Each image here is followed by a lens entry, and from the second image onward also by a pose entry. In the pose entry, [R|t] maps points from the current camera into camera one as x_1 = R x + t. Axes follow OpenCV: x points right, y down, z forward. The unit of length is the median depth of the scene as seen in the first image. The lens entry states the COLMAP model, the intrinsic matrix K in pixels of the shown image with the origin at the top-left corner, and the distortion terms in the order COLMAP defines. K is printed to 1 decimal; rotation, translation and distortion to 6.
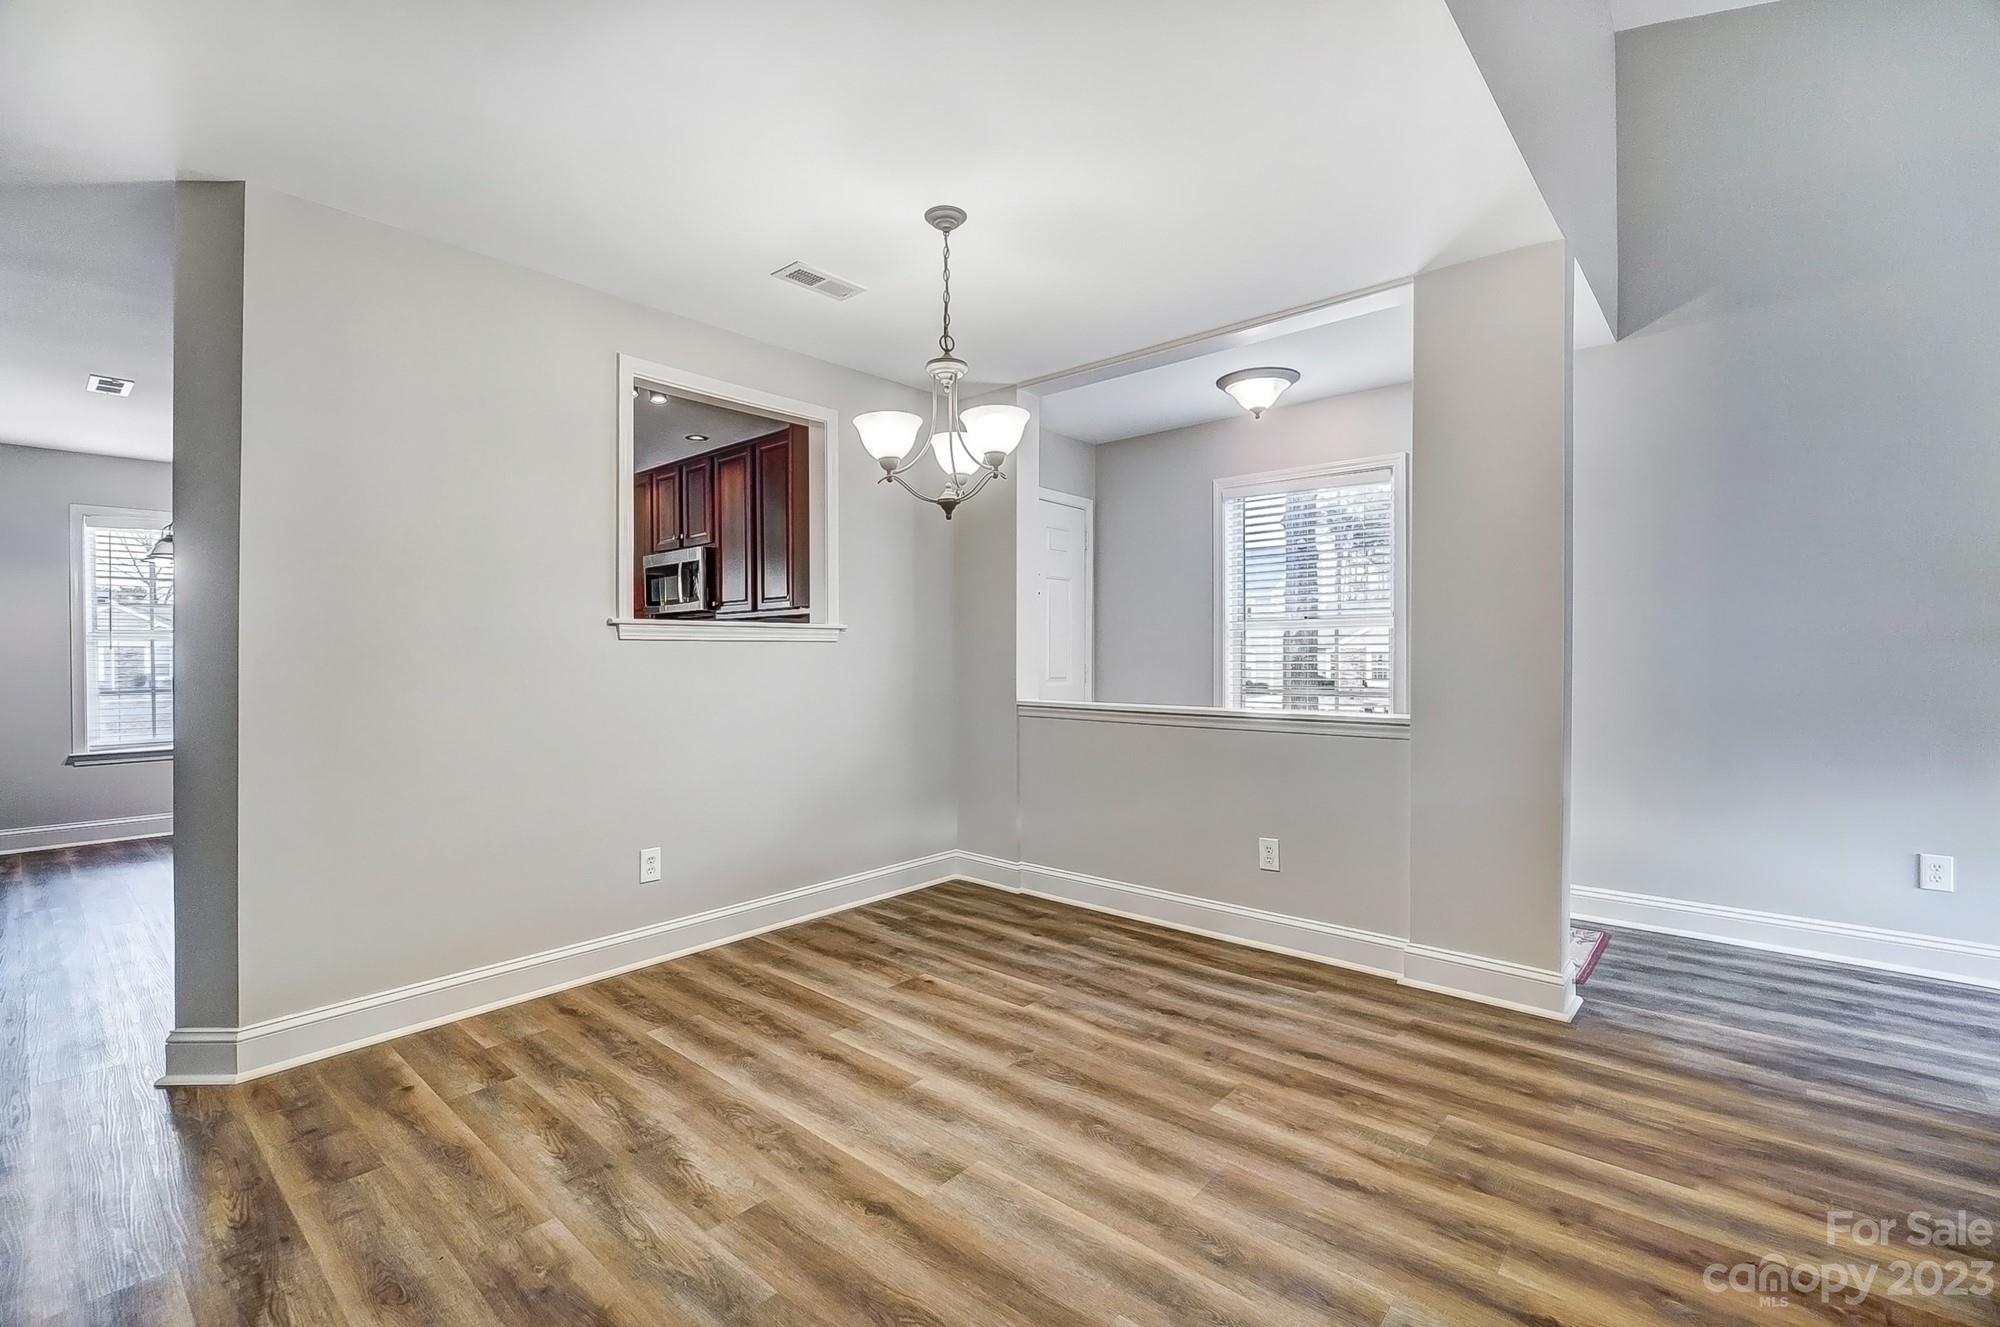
lens RADIAL K [[895.4, 0, 1007.5], [0, 895.4, 660.4], [0, 0, 1]] dist [-0.010179, 0.005042]
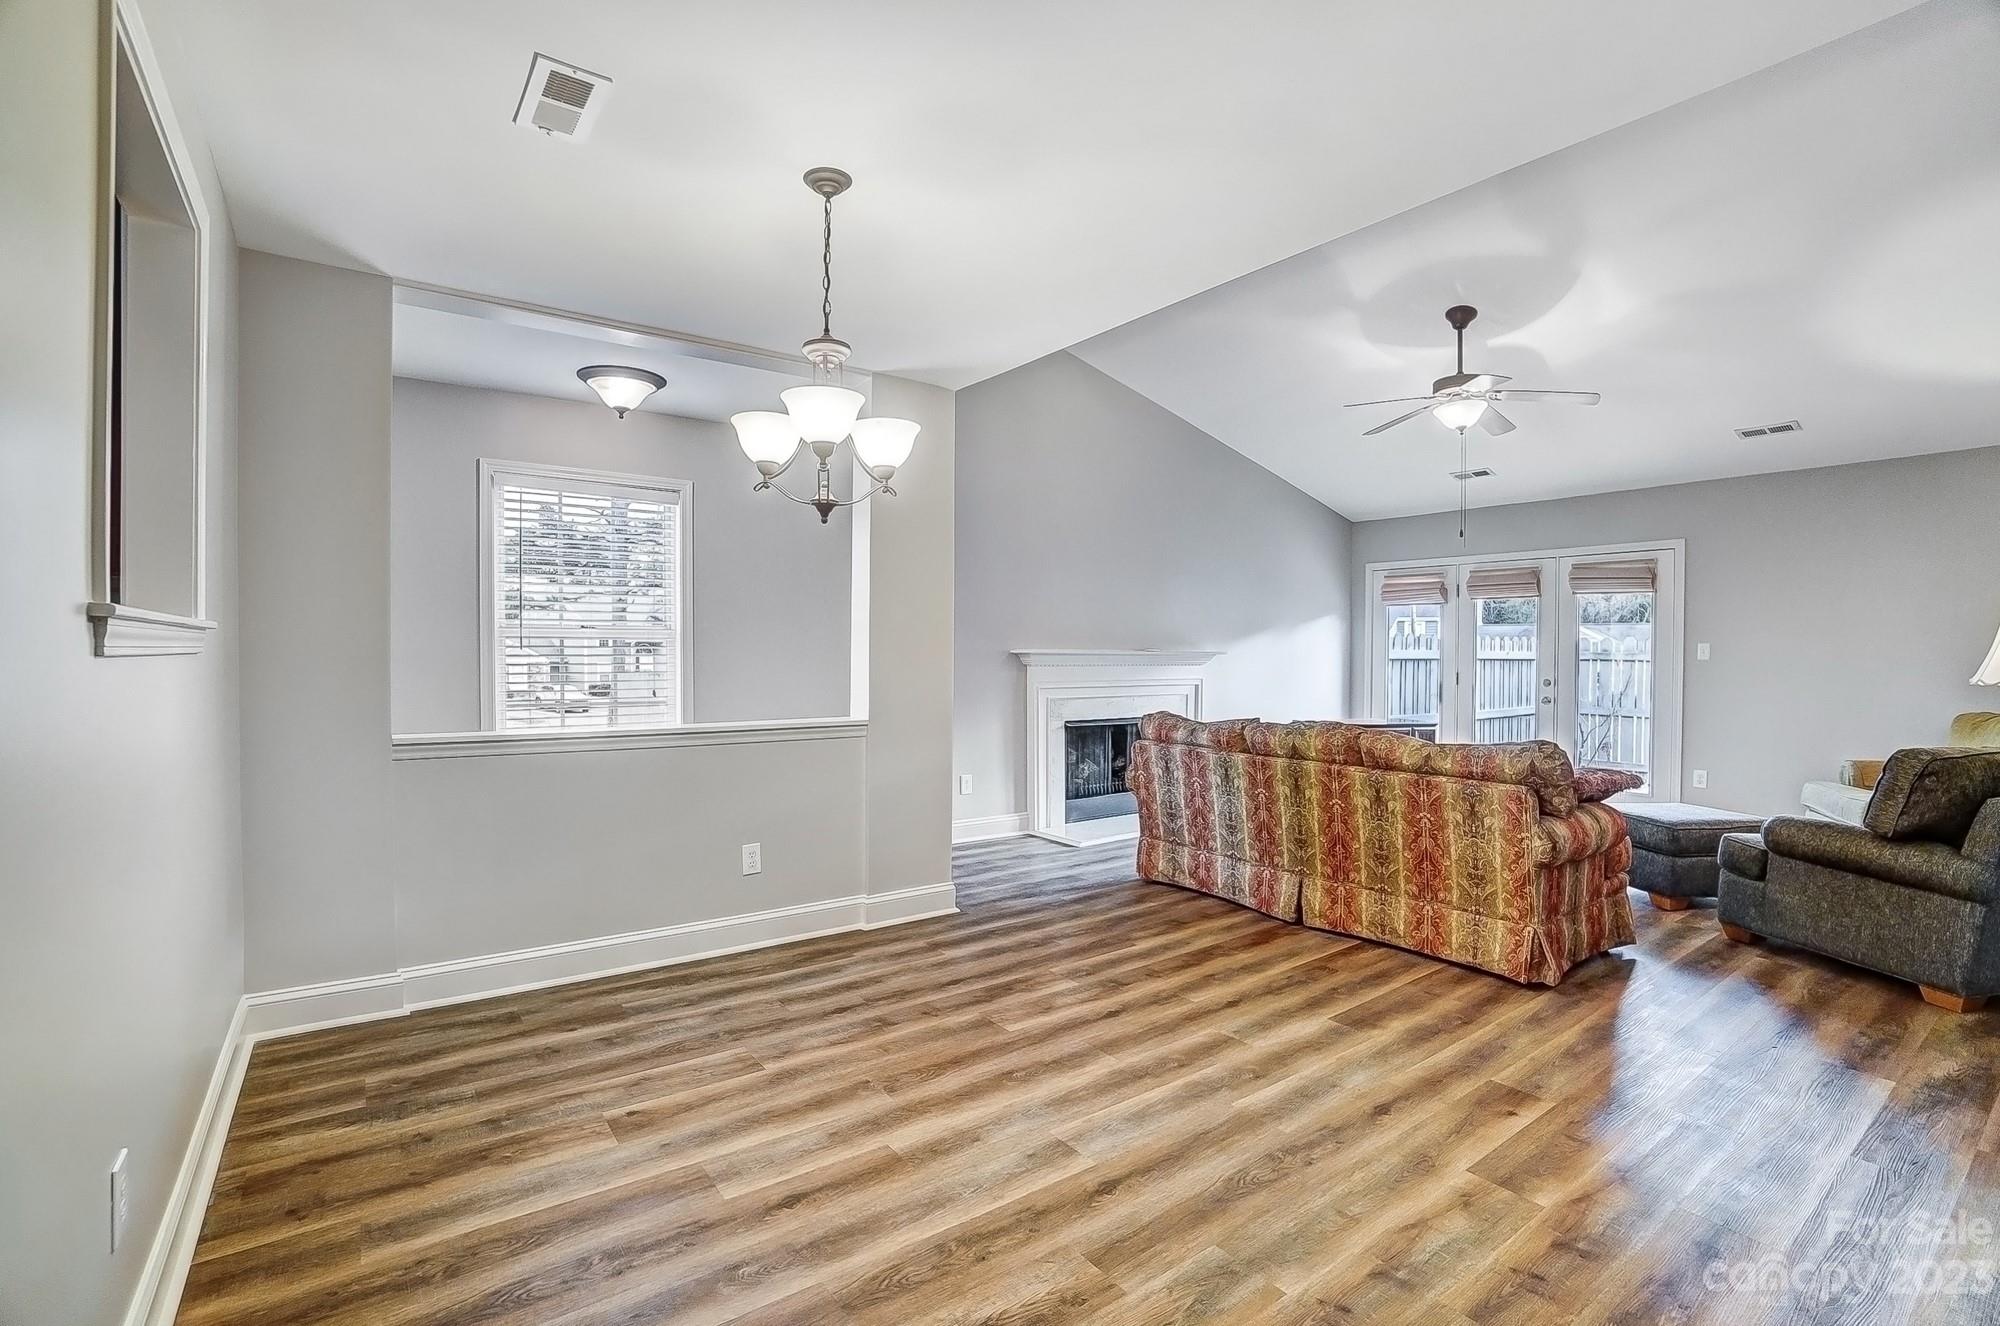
lens RADIAL K [[873.4, 0, 1000.0], [0, 873.4, 663.0], [0, 0, 1]] dist [-0.056289, 0.017441]
pose [[0.221562, -0.006542, 0.975124, -0.791740], [-0.001066, 0.999975, 0.006951, -0.033183], [-0.975146, -0.002580, 0.221549, 0.582171]]
